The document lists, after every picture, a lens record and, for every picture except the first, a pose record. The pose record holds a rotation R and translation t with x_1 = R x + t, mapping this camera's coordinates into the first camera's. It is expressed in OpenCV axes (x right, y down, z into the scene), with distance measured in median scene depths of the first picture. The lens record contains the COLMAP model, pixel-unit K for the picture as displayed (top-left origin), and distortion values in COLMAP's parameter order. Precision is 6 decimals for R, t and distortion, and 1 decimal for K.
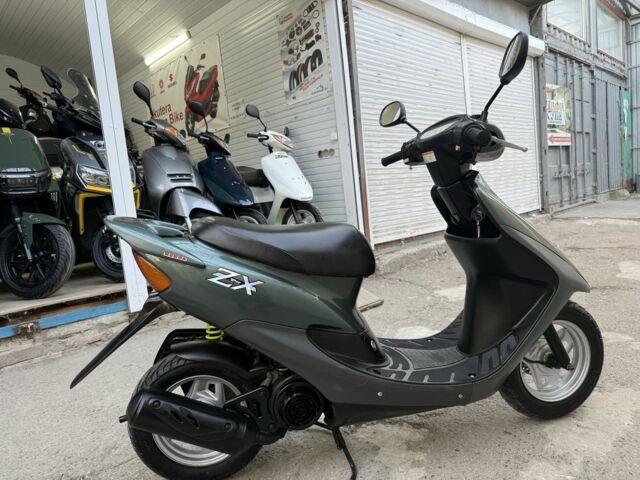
lens RADIAL K [[456.0, 0, 317.9], [0, 456.0, 237.0], [0, 0, 1]] dist [0.025303, -0.049457]
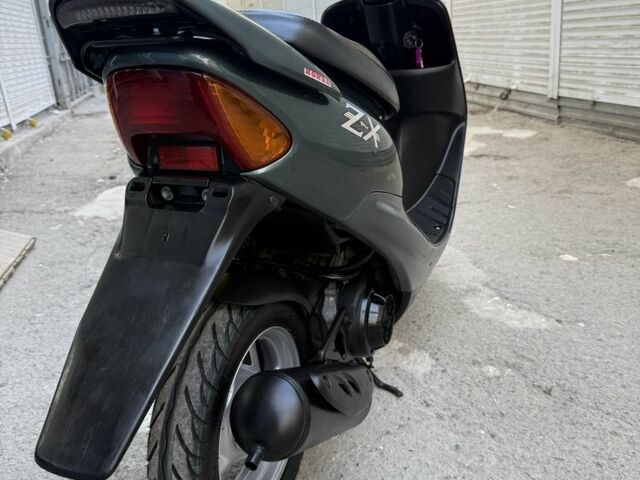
lens RADIAL K [[604.9, 0, 324.2], [0, 604.9, 242.5], [0, 0, 1]] dist [0.085278, -0.202139]
pose [[0.509665, -0.226466, 0.830033, -0.694639], [0.116617, 0.974017, 0.194143, 0.069366], [-0.852433, -0.002152, 0.522832, 0.522773]]
